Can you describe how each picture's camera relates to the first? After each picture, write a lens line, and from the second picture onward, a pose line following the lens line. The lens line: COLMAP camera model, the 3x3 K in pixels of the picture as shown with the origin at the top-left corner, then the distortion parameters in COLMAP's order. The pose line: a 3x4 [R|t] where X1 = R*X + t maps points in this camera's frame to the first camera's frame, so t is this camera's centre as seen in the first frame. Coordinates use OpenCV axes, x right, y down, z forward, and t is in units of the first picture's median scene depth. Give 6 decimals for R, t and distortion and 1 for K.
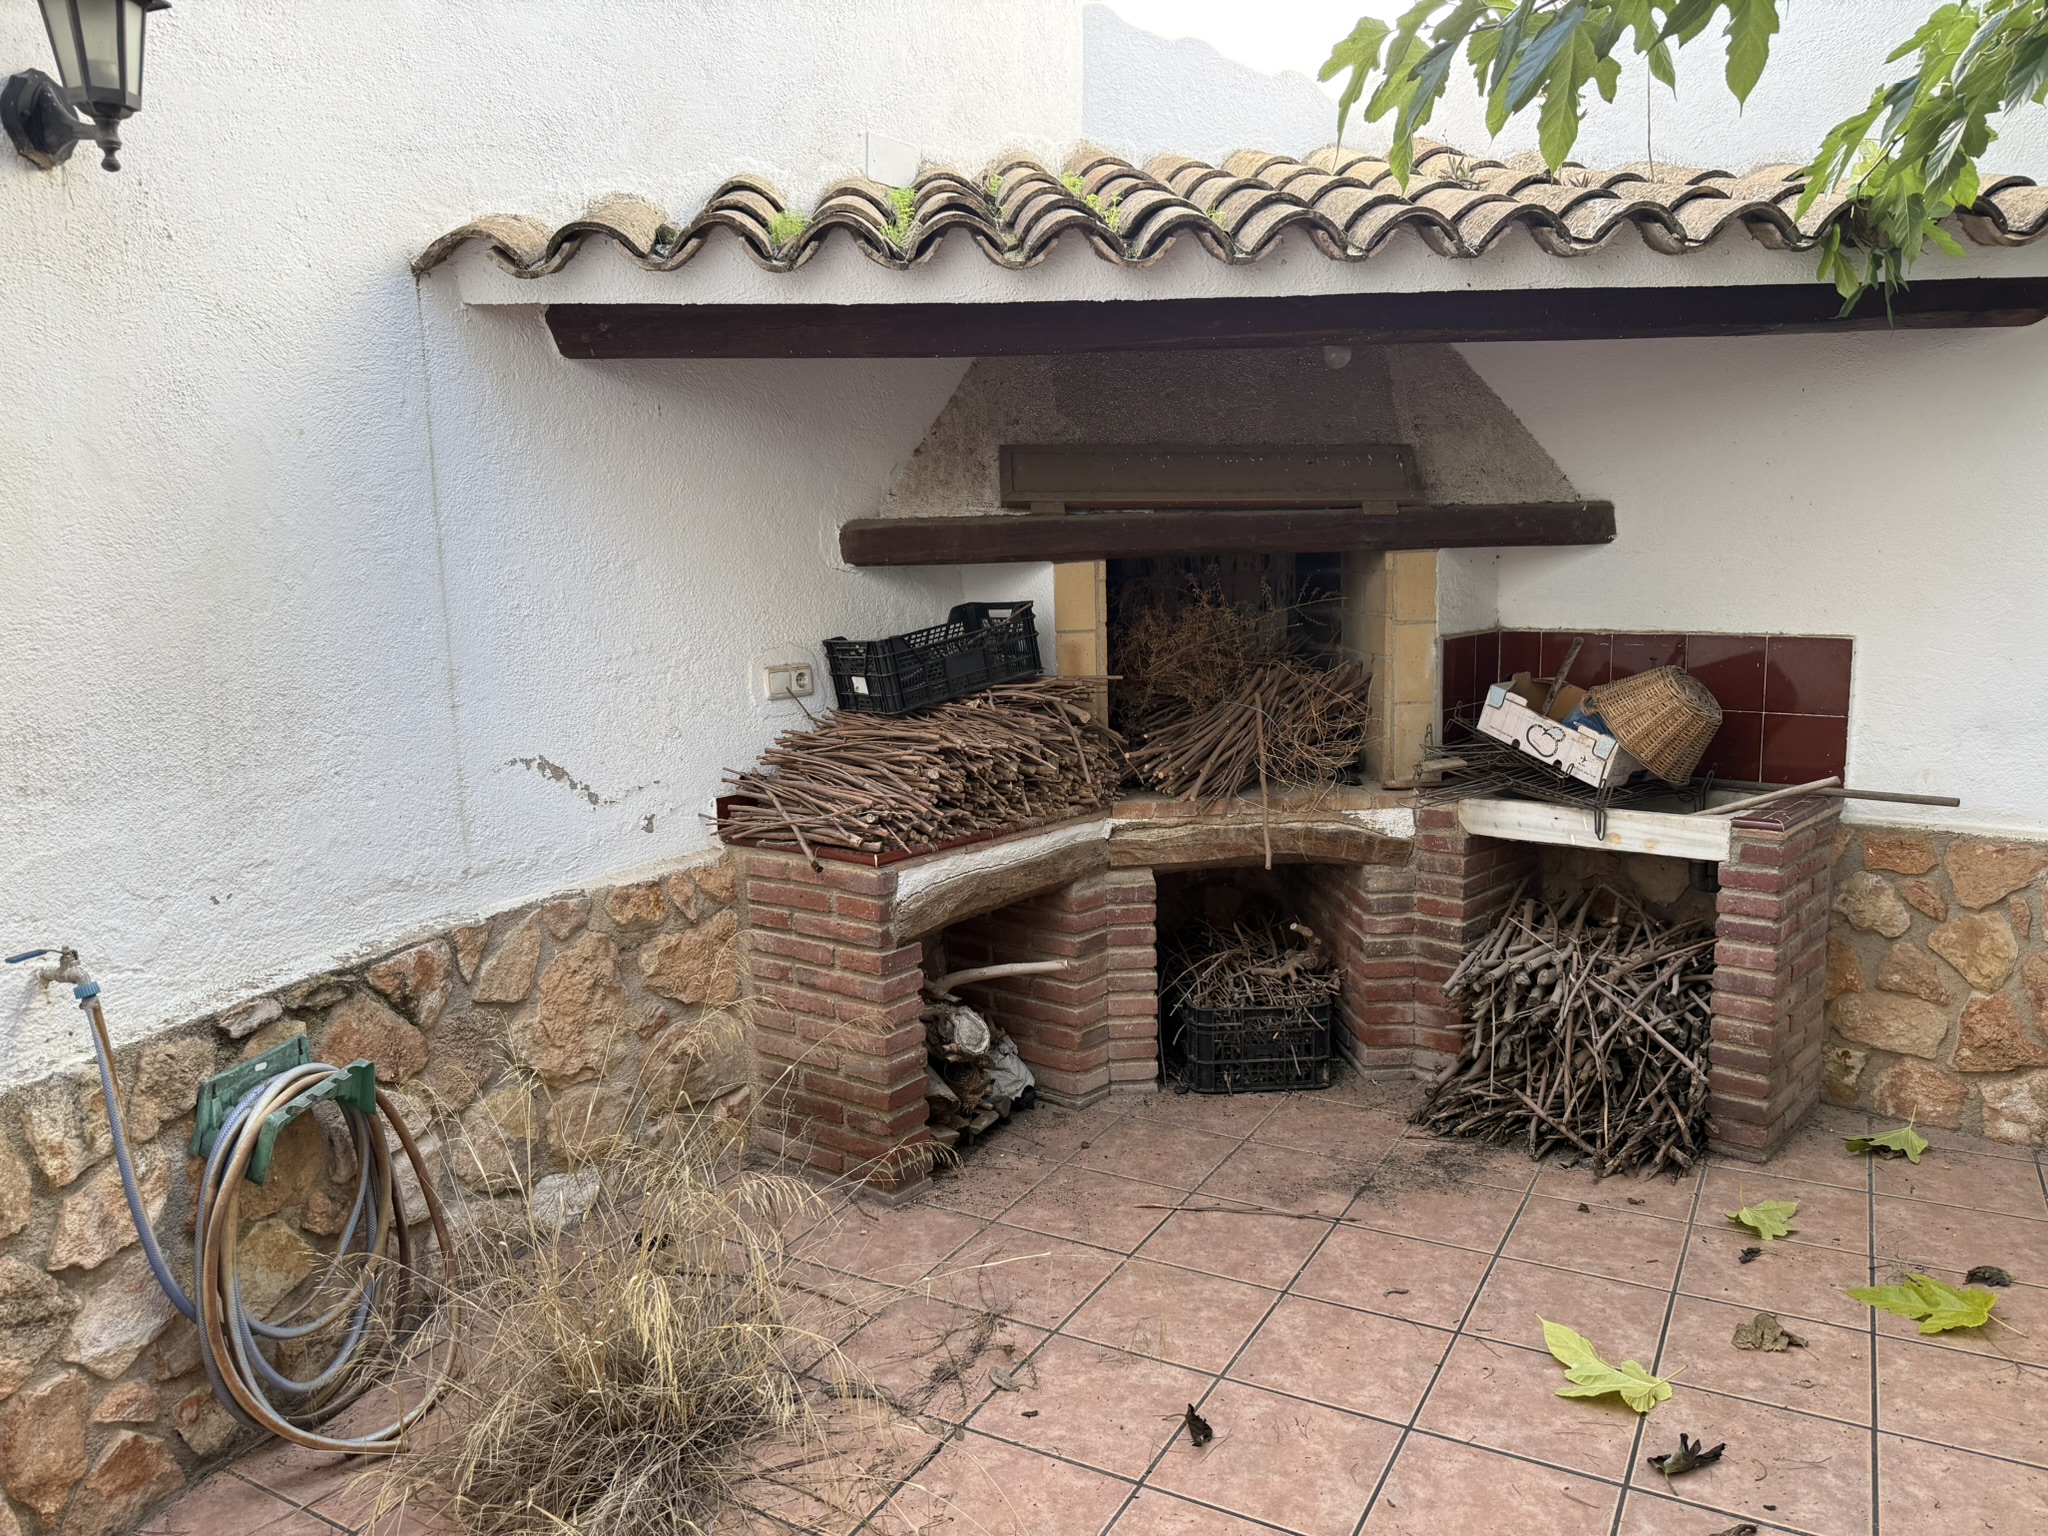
lens RADIAL K [[1458.7, 0, 970.8], [0, 1458.7, 764.4], [0, 0, 1]] dist [0.143231, -0.266842]
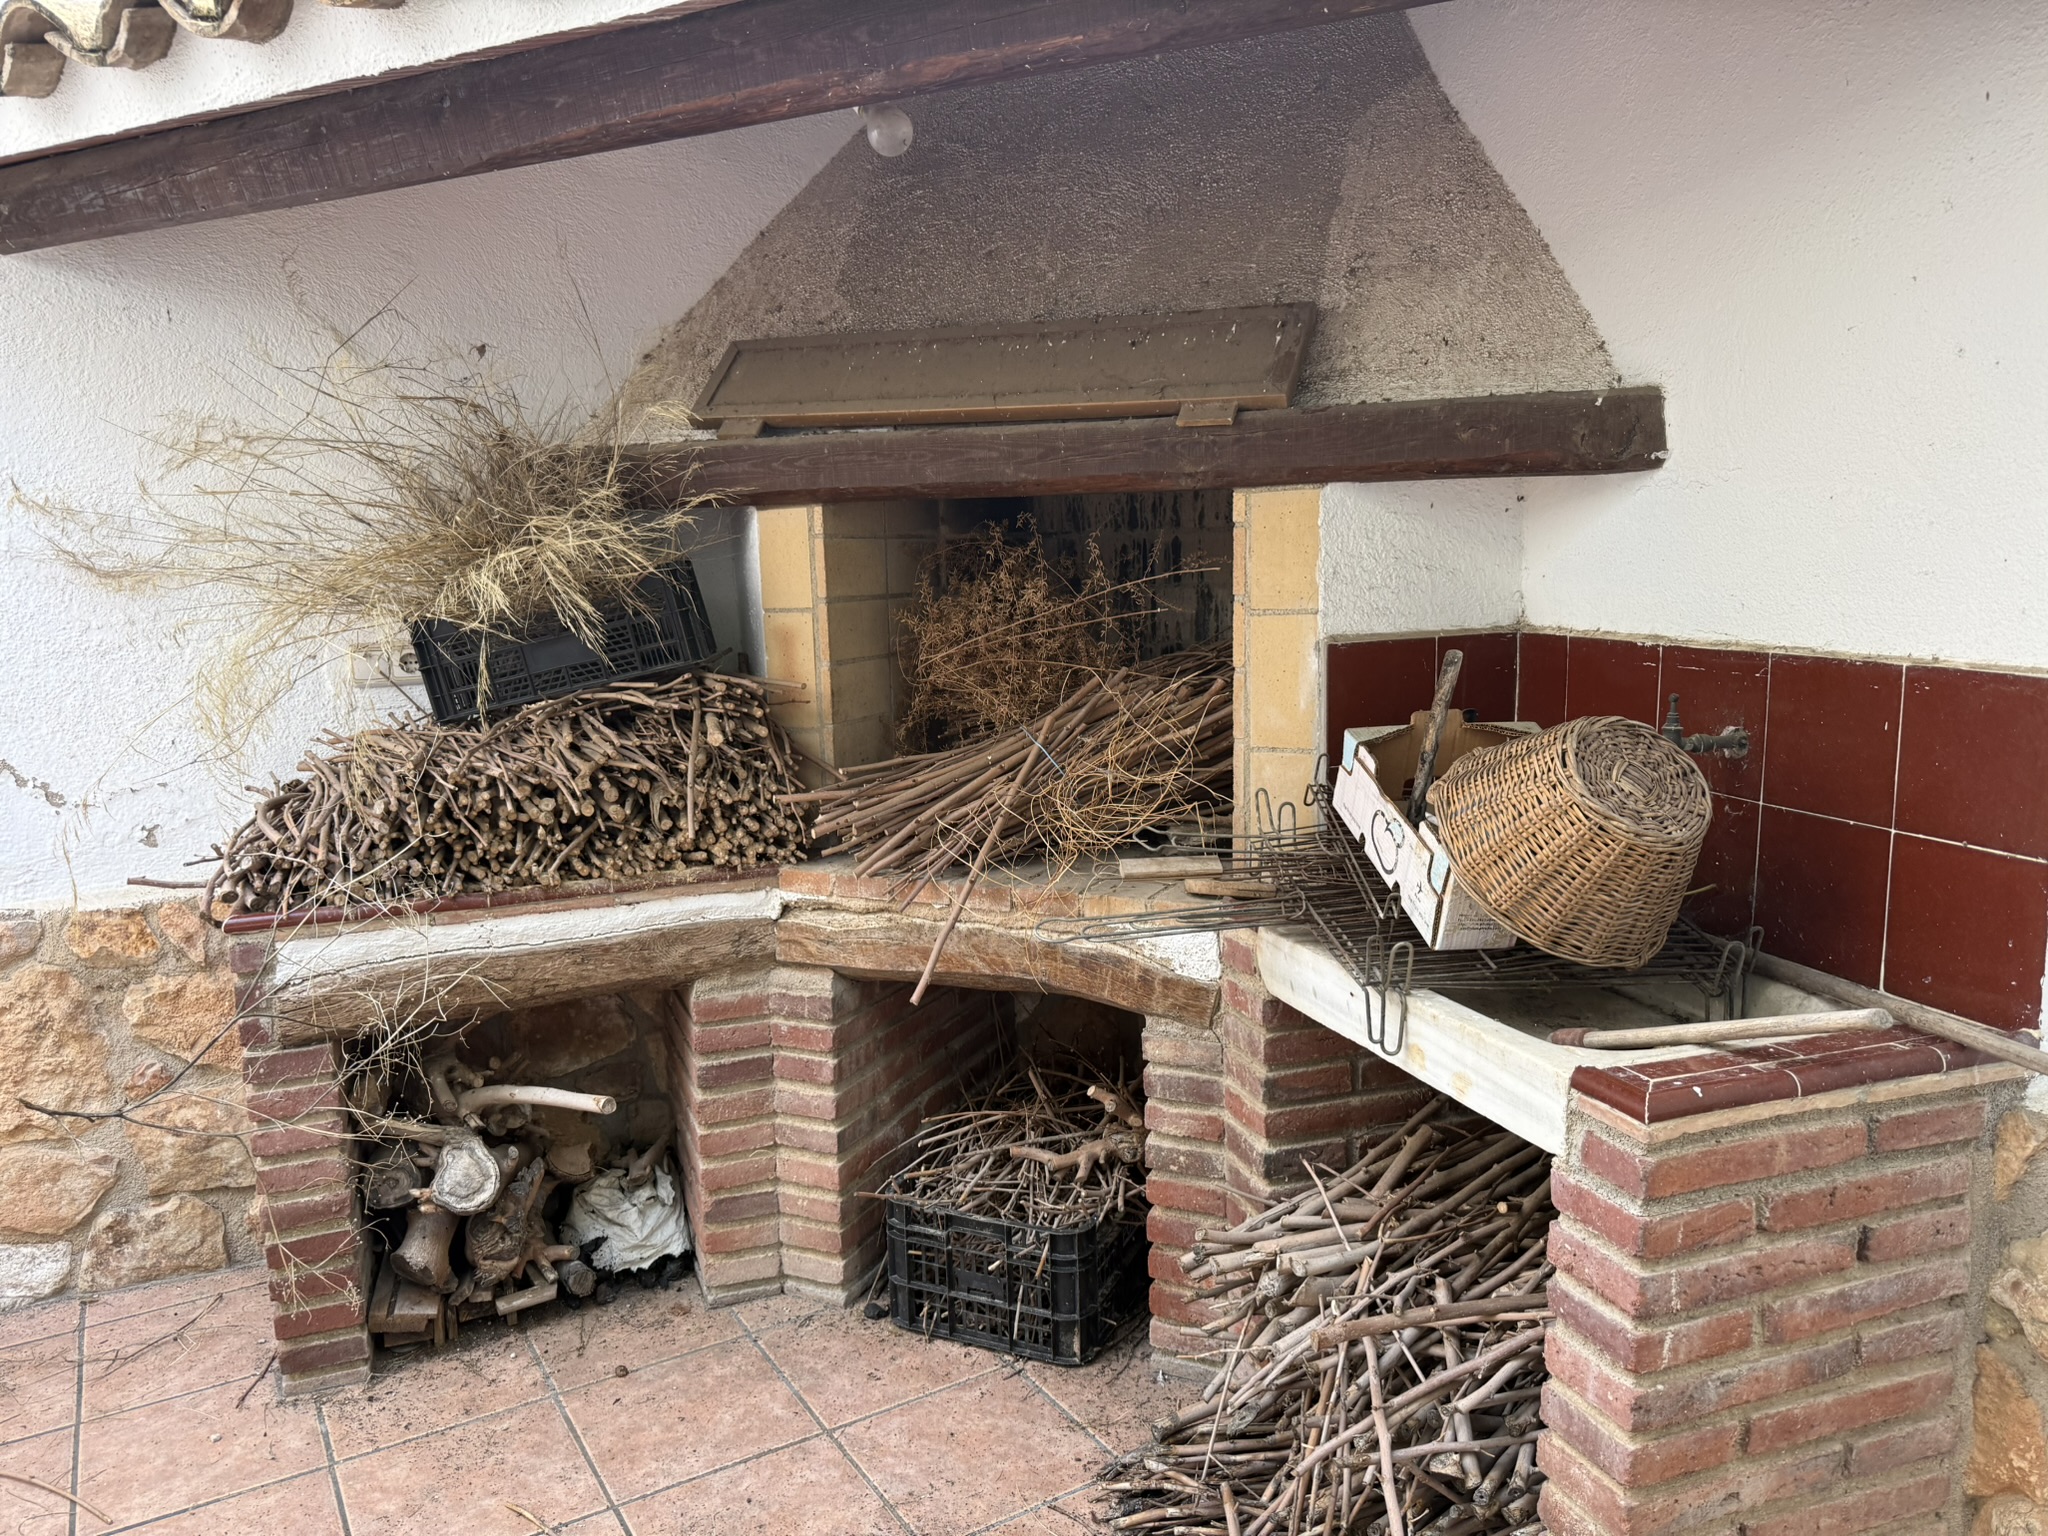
lens RADIAL K [[1447.8, 0, 1023.0], [0, 1447.8, 744.6], [0, 0, 1]] dist [0.064796, -0.088915]
pose [[0.873715, 0.072286, -0.481038, 0.523297], [-0.065093, 0.997377, 0.031648, -0.059323], [0.482064, 0.003661, 0.876128, 0.483057]]
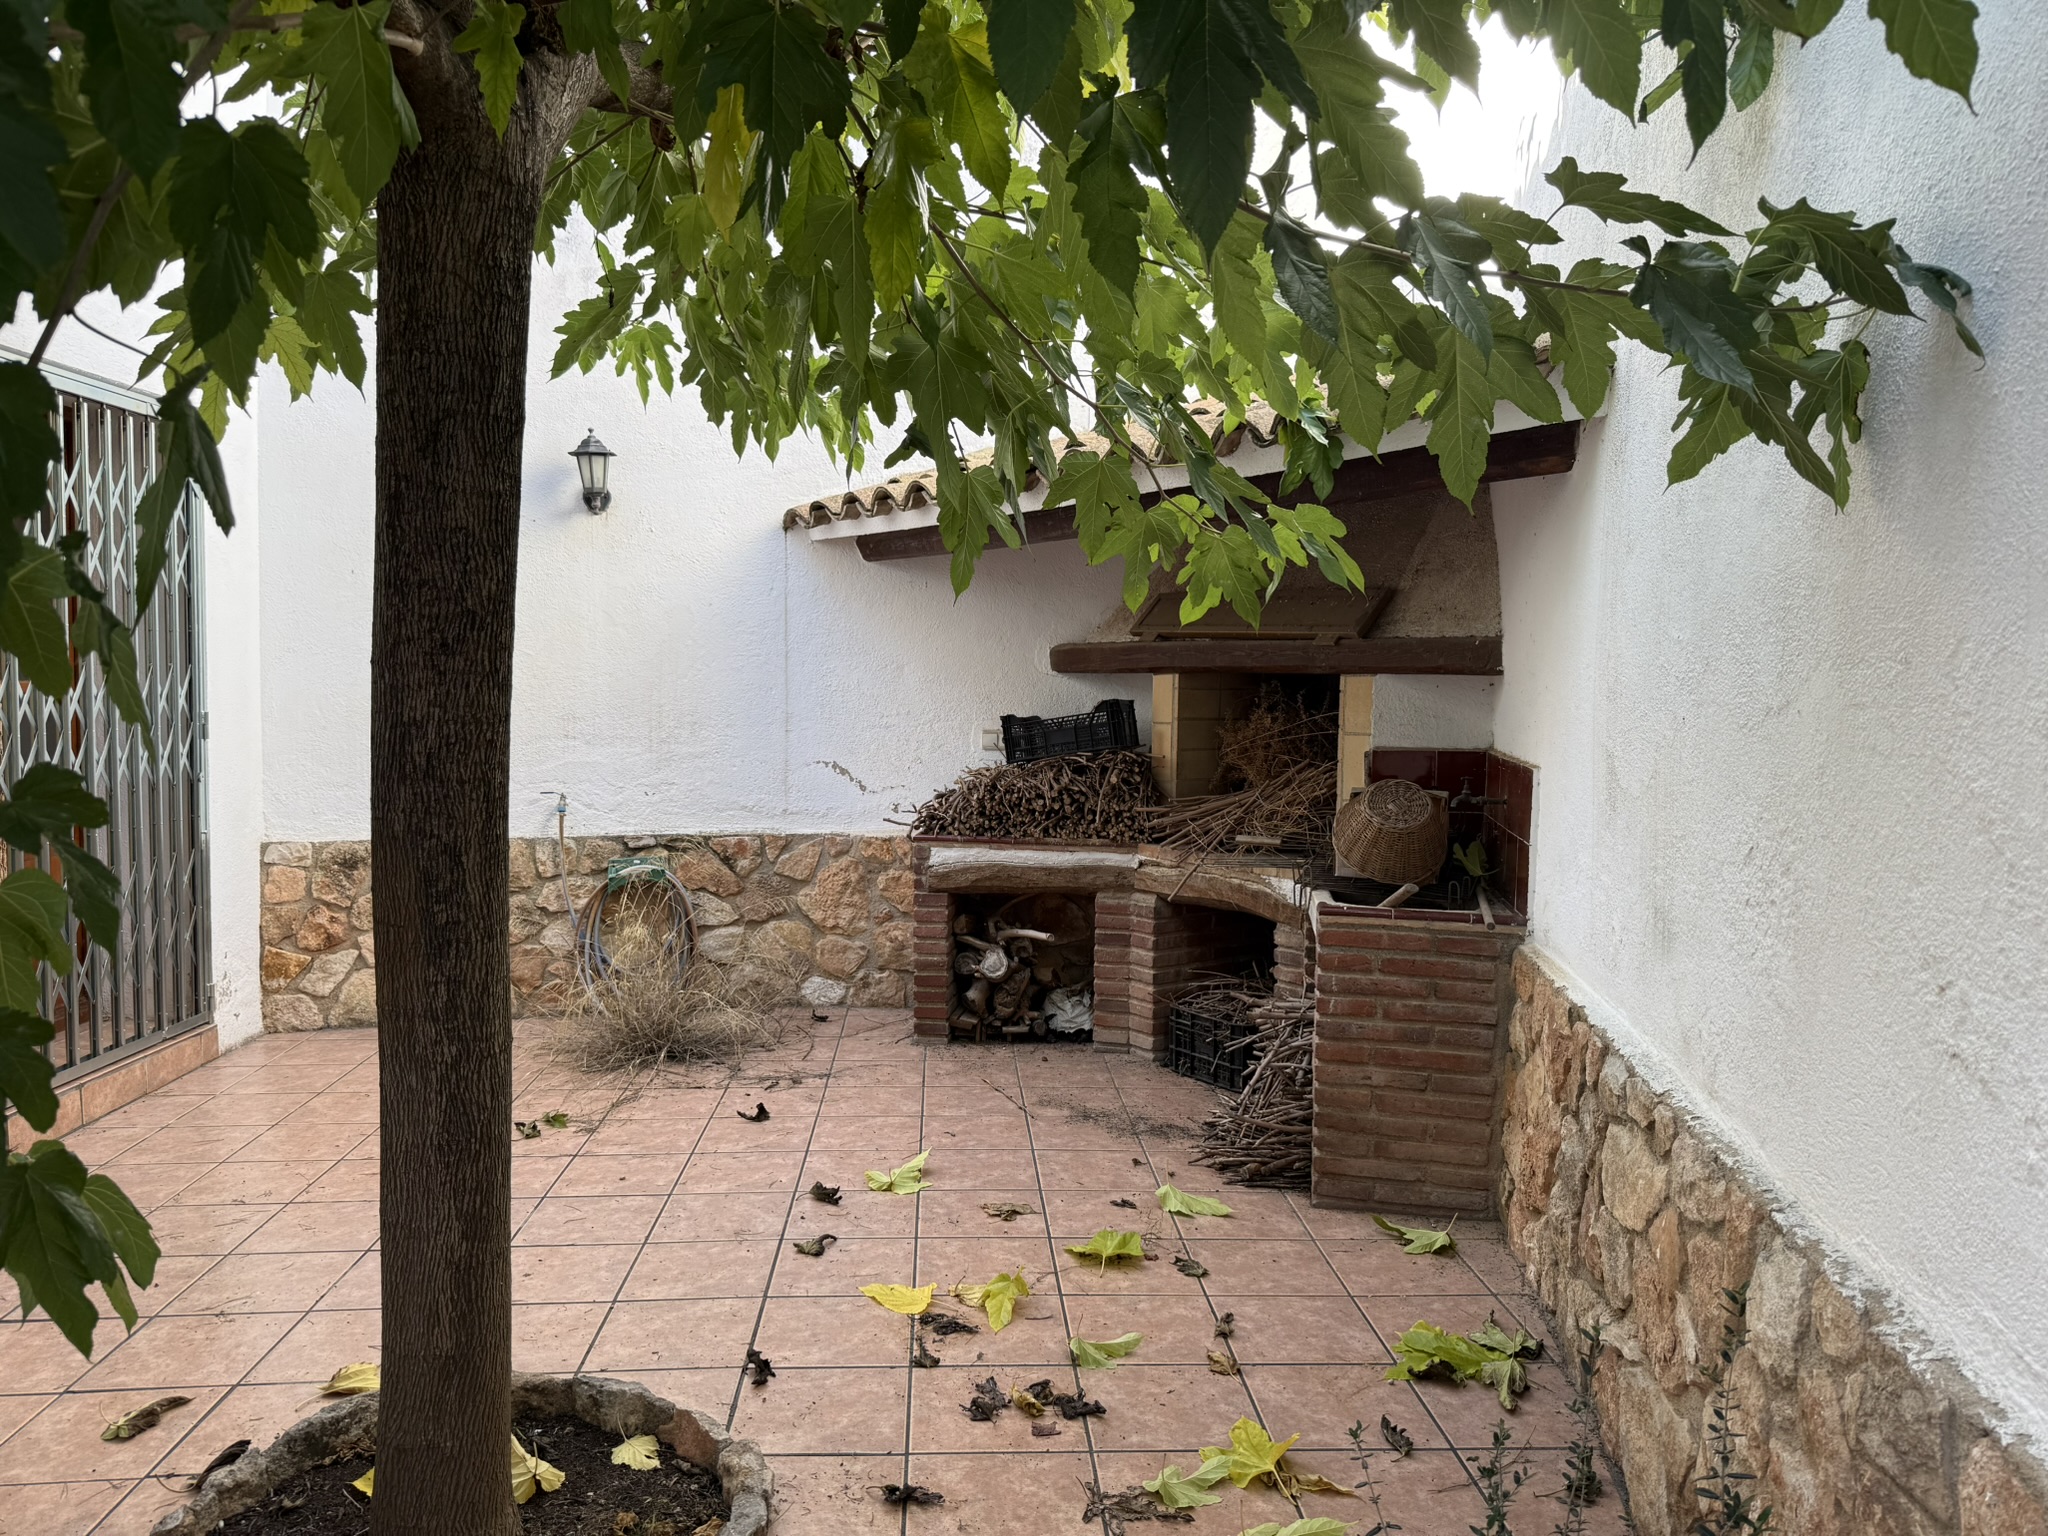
lens RADIAL K [[1458.7, 0, 970.8], [0, 1458.7, 764.4], [0, 0, 1]] dist [0.143231, -0.266842]
pose [[0.510696, 0.085715, -0.855478, 1.248775], [-0.144786, 0.989382, 0.012698, -0.044738], [0.847482, 0.117376, 0.517684, 0.123318]]
